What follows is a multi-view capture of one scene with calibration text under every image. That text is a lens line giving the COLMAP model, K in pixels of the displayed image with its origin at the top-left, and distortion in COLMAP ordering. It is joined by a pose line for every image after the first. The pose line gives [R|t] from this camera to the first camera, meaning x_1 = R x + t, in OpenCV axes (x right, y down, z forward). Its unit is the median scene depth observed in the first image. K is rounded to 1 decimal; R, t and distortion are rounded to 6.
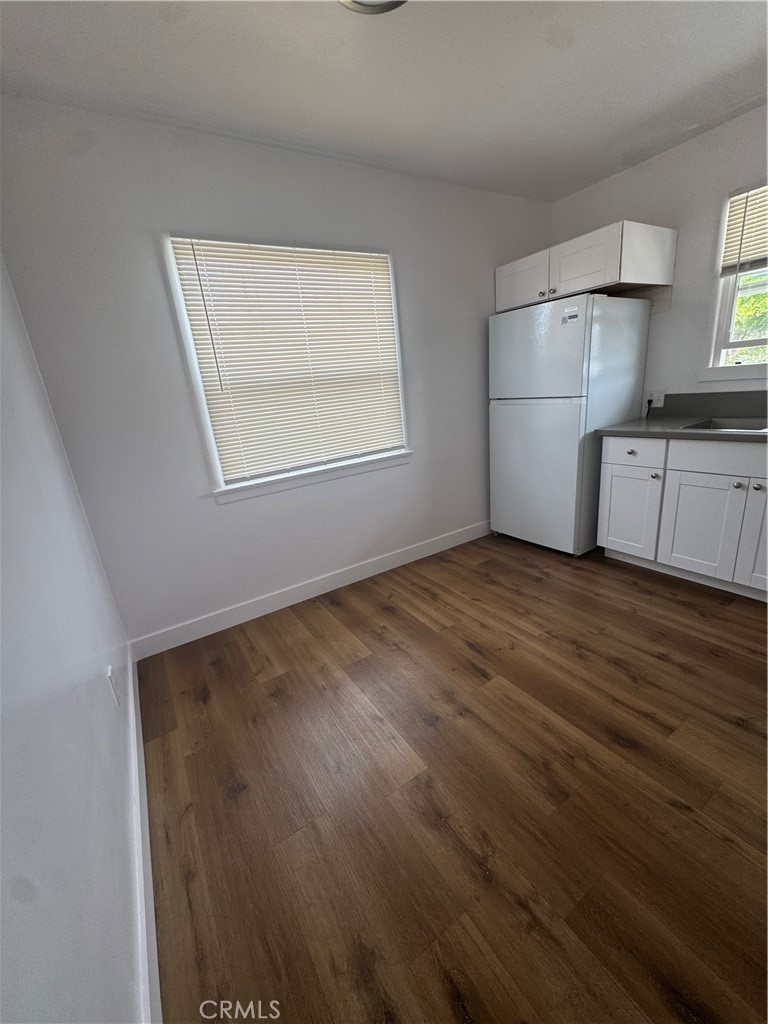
lens RADIAL K [[410.9, 0, 384.3], [0, 410.9, 513.3], [0, 0, 1]] dist [-0.004341, 0.000131]
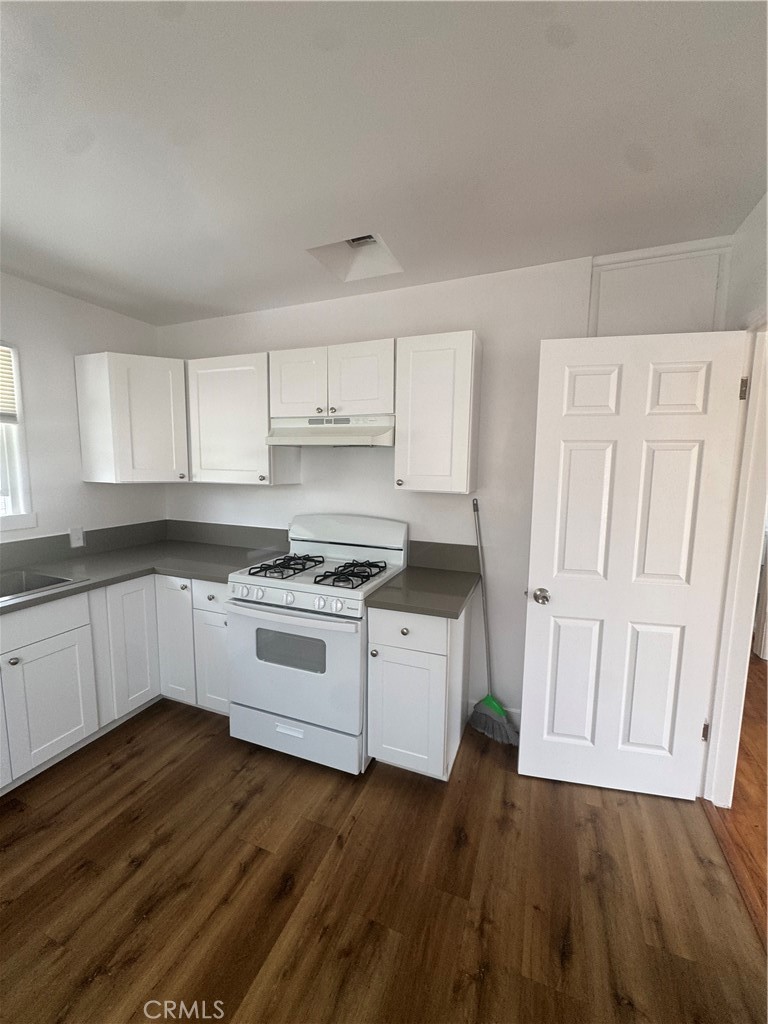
lens RADIAL K [[410.9, 0, 385.8], [0, 410.9, 511.4], [0, 0, 1]] dist [-0.004341, 0.000131]
pose [[-0.589829, -0.000877, 0.807527, -0.254844], [0.282979, 0.936365, 0.207708, -0.305830], [-0.756323, 0.351026, -0.552048, 0.730813]]
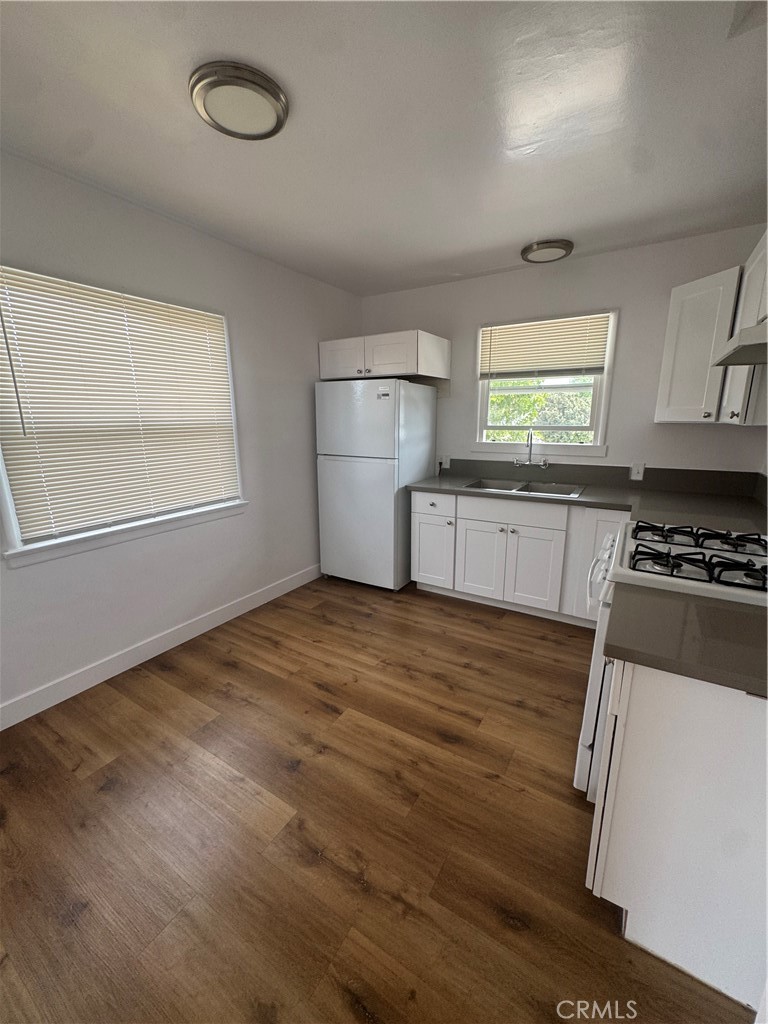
lens RADIAL K [[410.9, 0, 384.8], [0, 410.9, 512.6], [0, 0, 1]] dist [-0.004341, 0.000131]
pose [[0.898295, -0.009118, 0.439299, -0.101070], [0.051797, 0.995011, -0.085265, -0.027119], [-0.436330, 0.099347, 0.894285, -0.077120]]
